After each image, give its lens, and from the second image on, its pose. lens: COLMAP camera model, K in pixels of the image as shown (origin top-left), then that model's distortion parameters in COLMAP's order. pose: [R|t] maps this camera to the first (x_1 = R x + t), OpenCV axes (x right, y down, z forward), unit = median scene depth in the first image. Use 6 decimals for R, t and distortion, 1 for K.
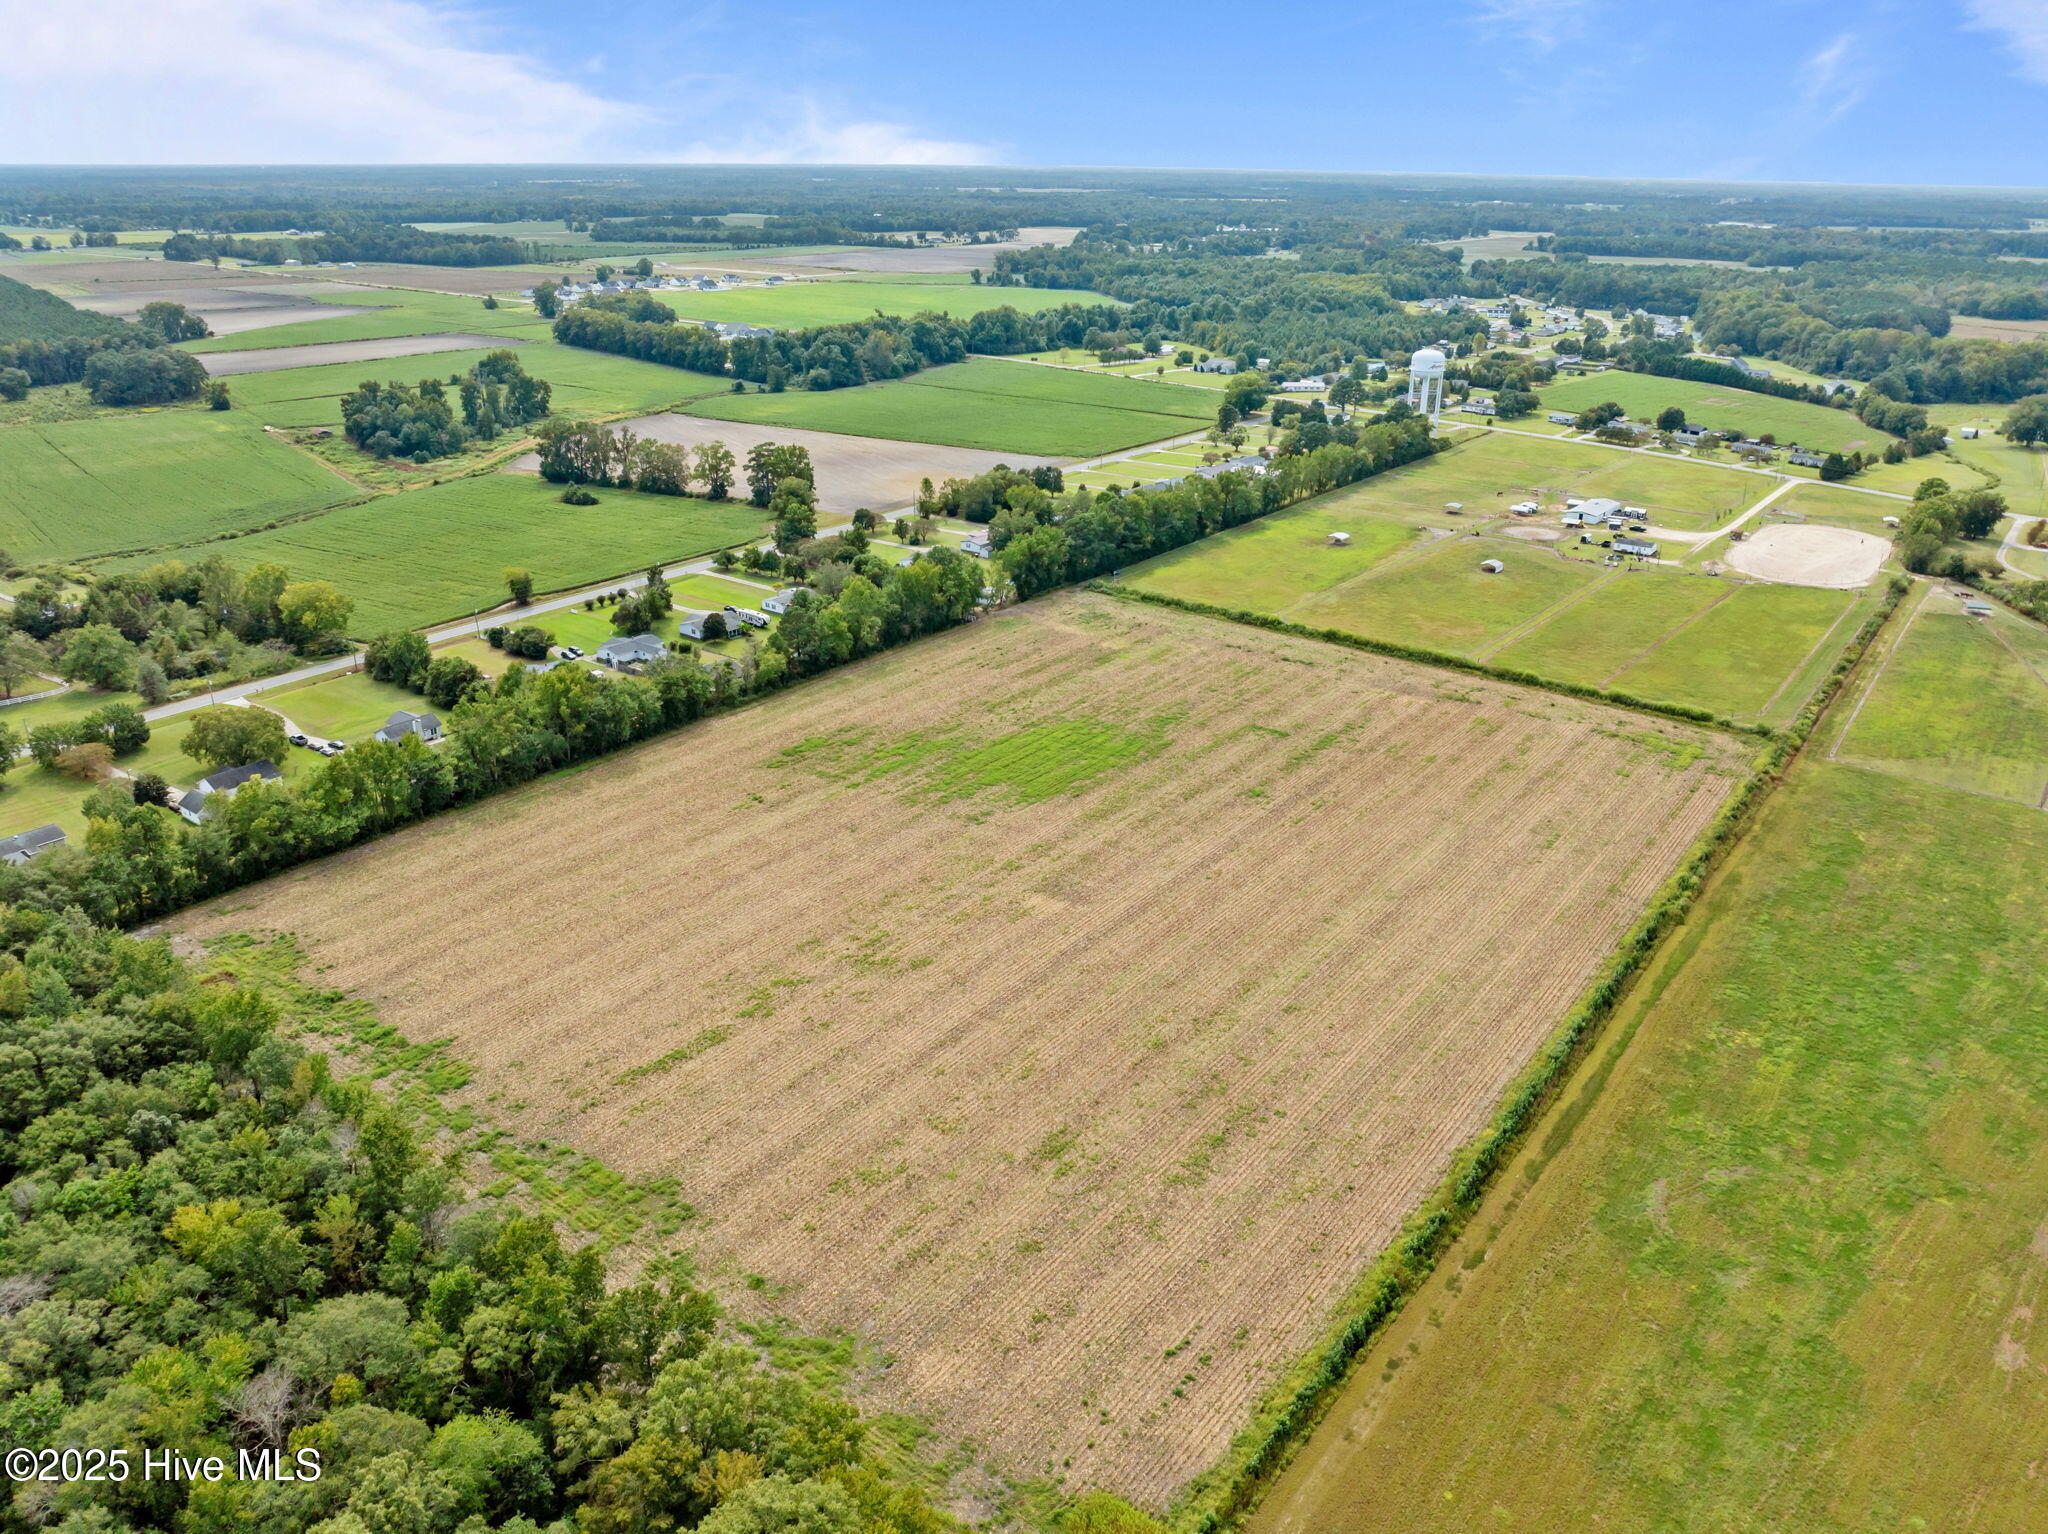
lens RADIAL K [[1467.1, 0, 1029.4], [0, 1467.1, 758.2], [0, 0, 1]] dist [-0.037891, -0.000683]
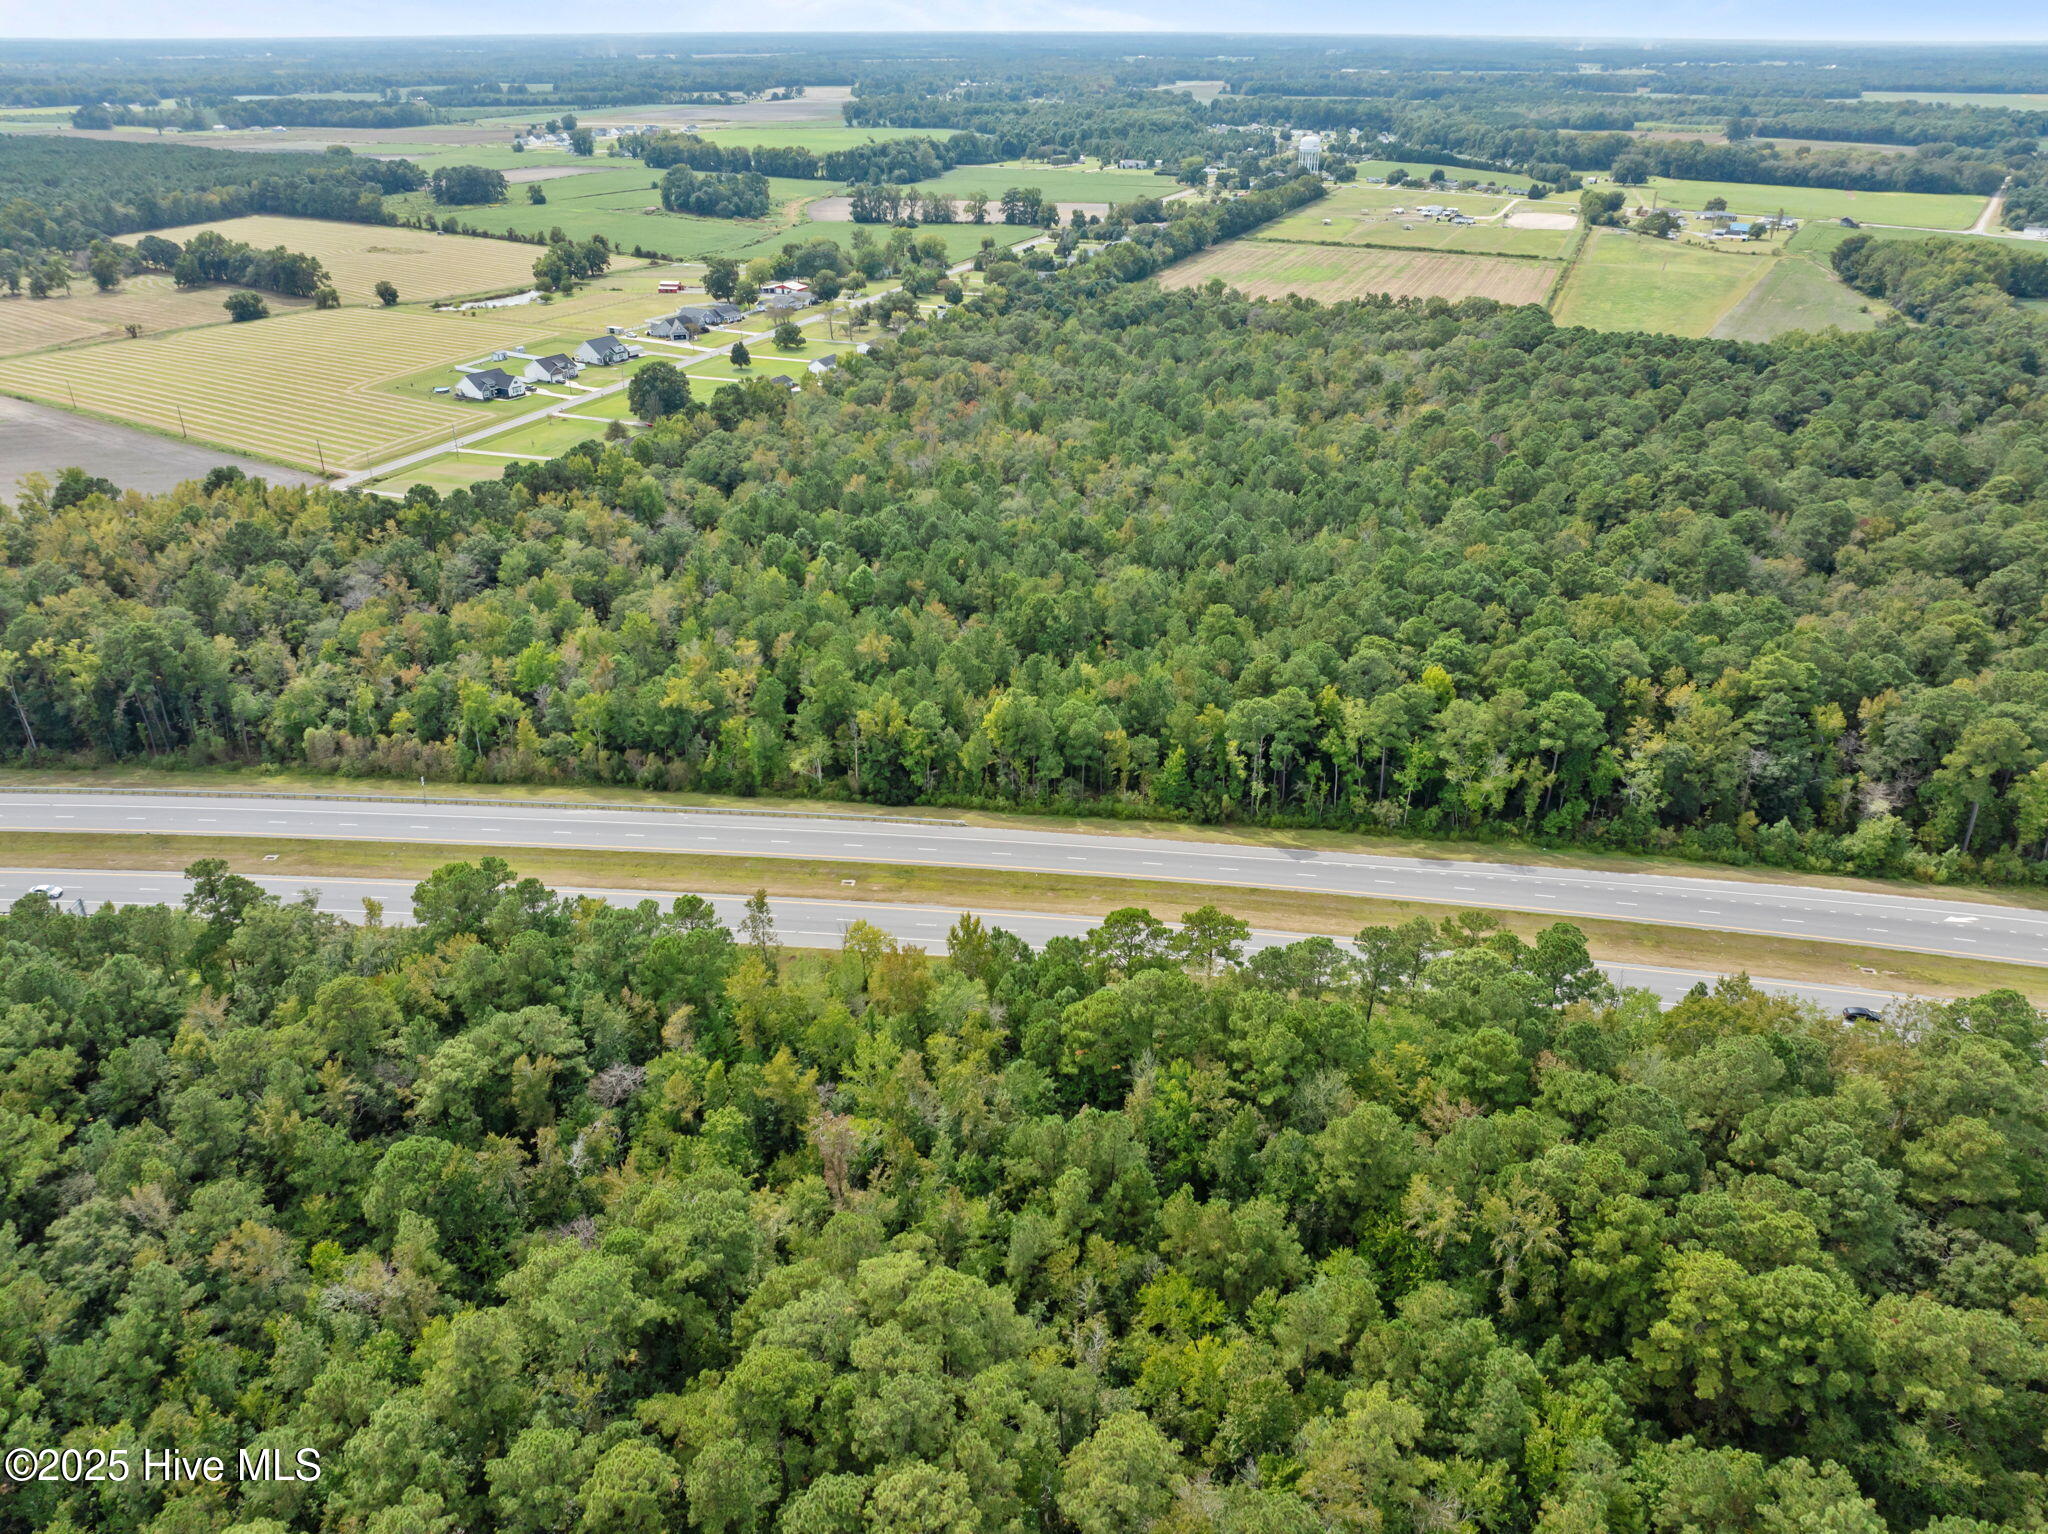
lens RADIAL K [[1510.2, 0, 1018.9], [0, 1510.2, 725.2], [0, 0, 1]] dist [-0.074831, 0.053168]
pose [[0.968259, -0.114430, 0.222216, -1.241892], [0.102725, 0.992676, 0.063574, 0.610950], [-0.227863, -0.038729, 0.972923, -1.541550]]
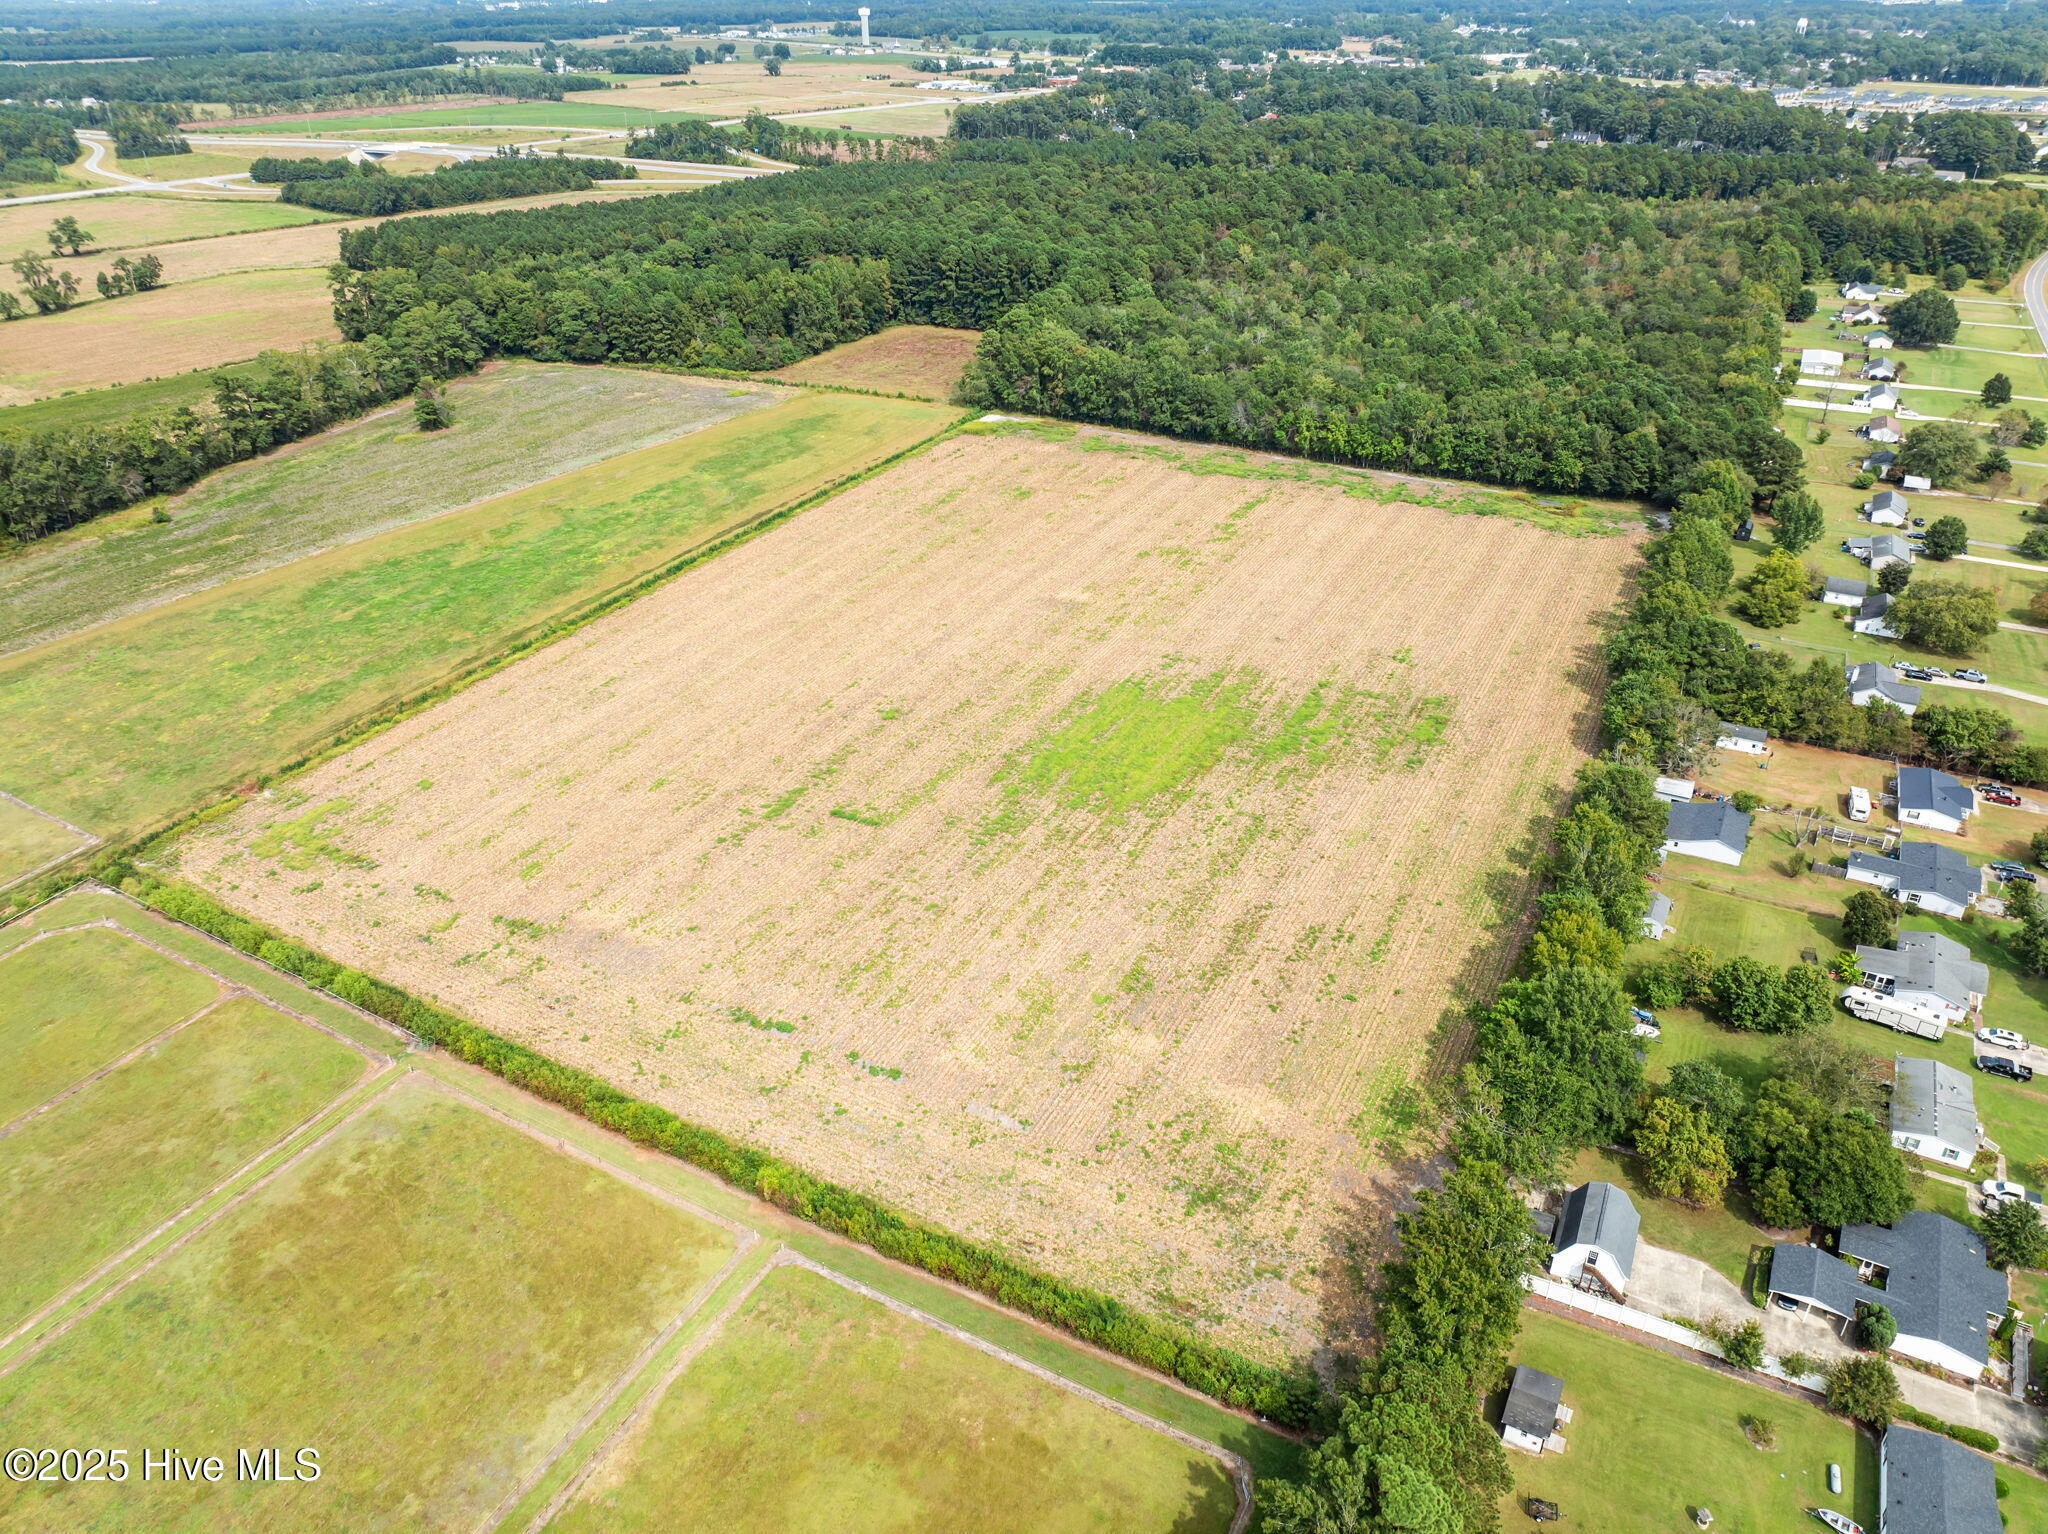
lens RADIAL K [[1441.0, 0, 990.6], [0, 1441.0, 769.1], [0, 0, 1]] dist [-0.038846, 0.004661]
pose [[-0.991129, 0.065265, -0.115771, 0.209331], [-0.050495, 0.620858, 0.782295, -0.686216], [0.122934, 0.781201, -0.612055, 1.661693]]
